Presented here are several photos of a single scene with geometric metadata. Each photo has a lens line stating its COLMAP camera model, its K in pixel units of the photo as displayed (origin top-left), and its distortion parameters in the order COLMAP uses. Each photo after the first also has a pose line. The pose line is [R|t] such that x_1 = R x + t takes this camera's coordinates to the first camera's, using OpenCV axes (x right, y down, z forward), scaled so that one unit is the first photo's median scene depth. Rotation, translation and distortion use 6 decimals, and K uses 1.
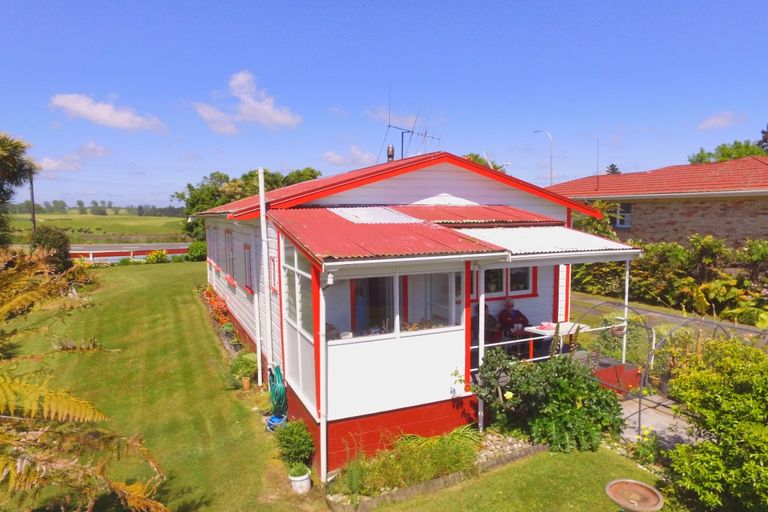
lens RADIAL K [[518.9, 0, 398.1], [0, 518.9, 257.4], [0, 0, 1]] dist [-0.104163, 0.062731]
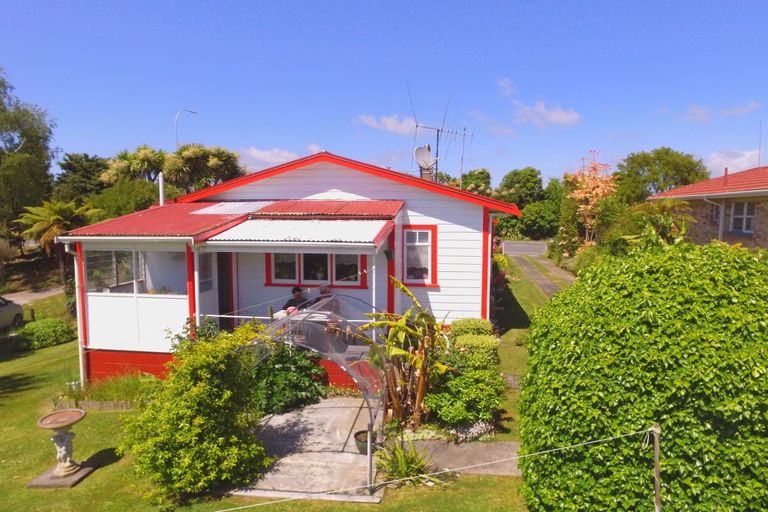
lens RADIAL K [[518.9, 0, 398.1], [0, 518.9, 257.4], [0, 0, 1]] dist [-0.104163, 0.062731]
pose [[0.852138, 0.058926, -0.519990, 0.820243], [-0.059057, 0.998121, 0.016327, -0.006454], [0.519975, 0.016796, 0.854017, 0.149253]]
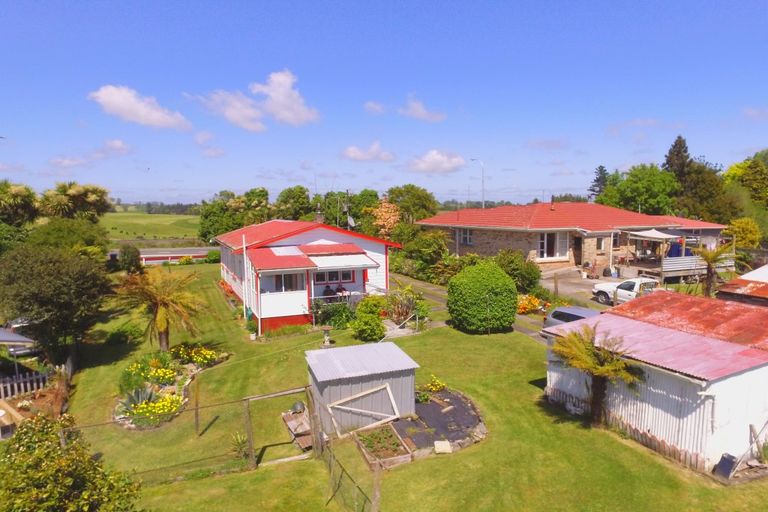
lens RADIAL K [[518.9, 0, 398.1], [0, 518.9, 257.4], [0, 0, 1]] dist [-0.104163, 0.062731]
pose [[0.999918, 0.000472, -0.012807, 0.491991], [-0.000376, 0.999972, 0.007465, -0.061593], [0.012811, -0.007460, 0.999890, -1.438682]]
